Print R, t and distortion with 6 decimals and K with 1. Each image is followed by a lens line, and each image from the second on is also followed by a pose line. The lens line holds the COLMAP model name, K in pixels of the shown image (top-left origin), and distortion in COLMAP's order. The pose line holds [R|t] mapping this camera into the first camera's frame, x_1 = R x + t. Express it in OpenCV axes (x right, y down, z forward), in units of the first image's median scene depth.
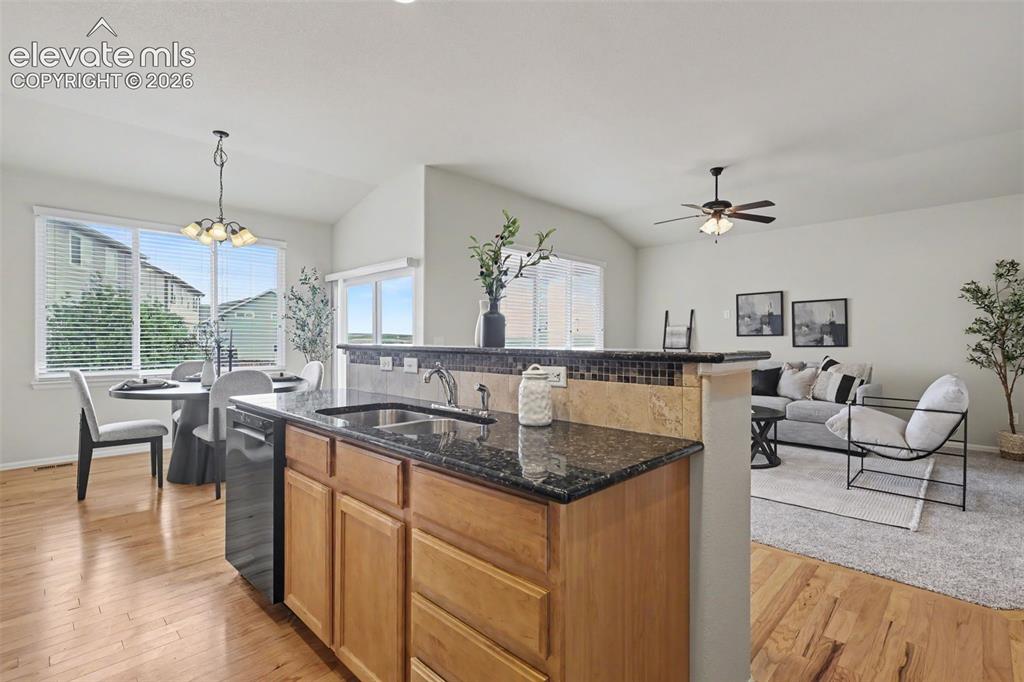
lens RADIAL K [[475.8, 0, 510.3], [0, 475.8, 341.5], [0, 0, 1]] dist [0.000391, 0.001237]
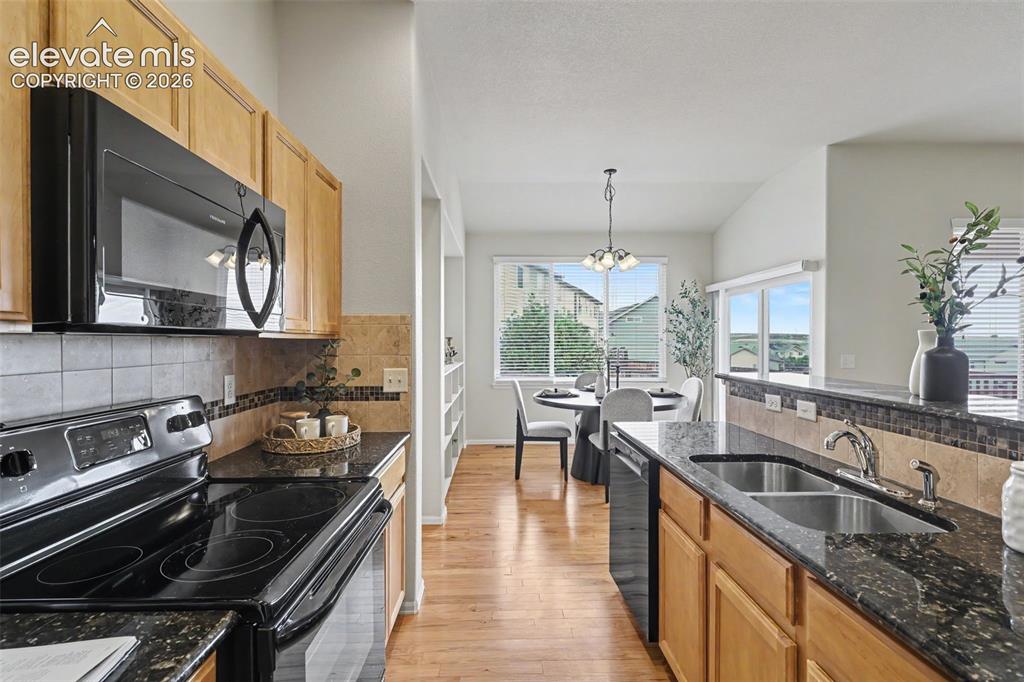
lens RADIAL K [[476.6, 0, 510.2], [0, 476.6, 343.6], [0, 0, 1]] dist [-0.000463, 0.000737]
pose [[0.721945, 0.002081, -0.691947, -0.009791], [0.000603, 0.999993, 0.003637, -0.058714], [0.691950, -0.003043, 0.721939, 0.053167]]
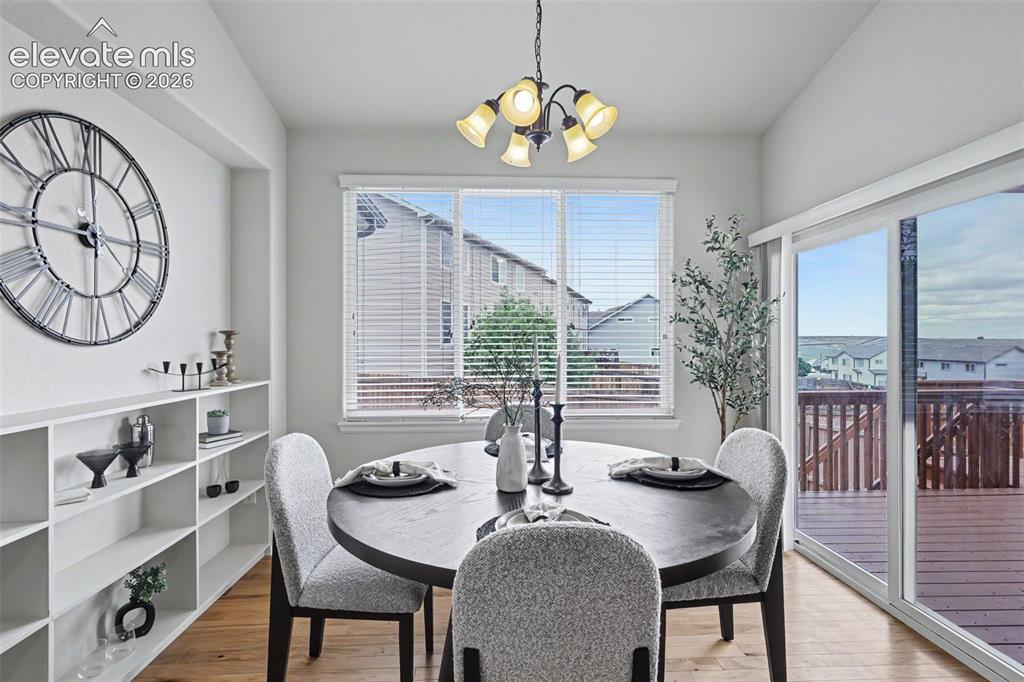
lens RADIAL K [[475.8, 0, 510.3], [0, 475.8, 341.5], [0, 0, 1]] dist [0.000391, 0.001237]
pose [[0.732953, -0.003439, -0.680271, -0.528139], [0.000790, 0.999991, -0.004205, -0.051952], [0.680279, 0.002545, 0.732949, 1.042396]]
